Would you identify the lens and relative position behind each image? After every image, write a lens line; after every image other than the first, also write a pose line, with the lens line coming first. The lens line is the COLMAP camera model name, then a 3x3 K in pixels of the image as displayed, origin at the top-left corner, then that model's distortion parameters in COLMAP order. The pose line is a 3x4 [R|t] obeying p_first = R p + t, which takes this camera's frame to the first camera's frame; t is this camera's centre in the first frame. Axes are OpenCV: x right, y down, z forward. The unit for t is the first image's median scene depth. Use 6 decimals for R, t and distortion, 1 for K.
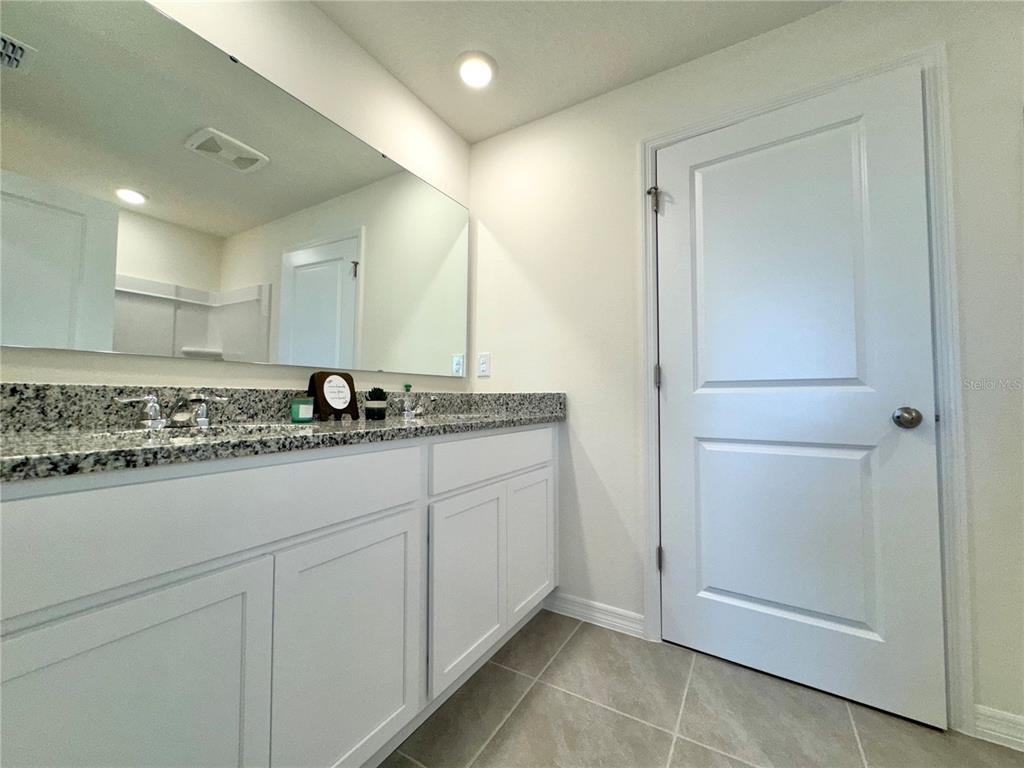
lens RADIAL K [[408.2, 0, 512.9], [0, 408.2, 383.5], [0, 0, 1]] dist [-0.001735, -0.000086]
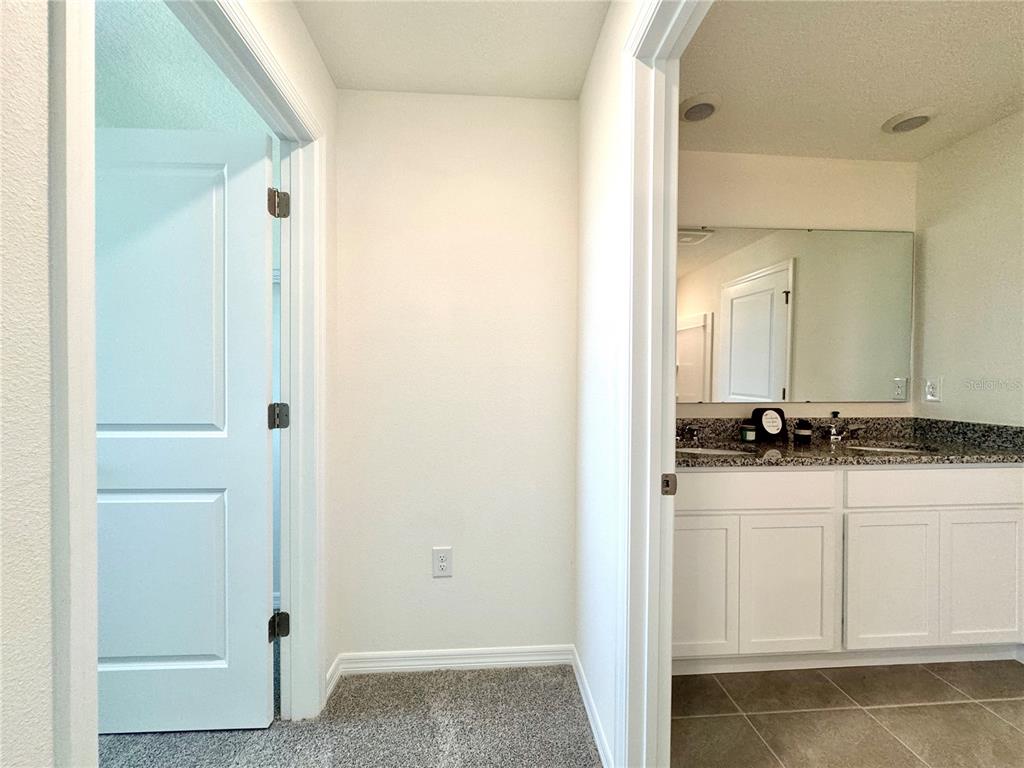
lens RADIAL K [[408.2, 0, 513.3], [0, 408.2, 384.4], [0, 0, 1]] dist [-0.001735, -0.000086]
pose [[0.566605, 0.005942, -0.823968, 0.253178], [0.033080, 0.999004, 0.029951, -0.189021], [0.823325, -0.044227, 0.565844, -0.596594]]
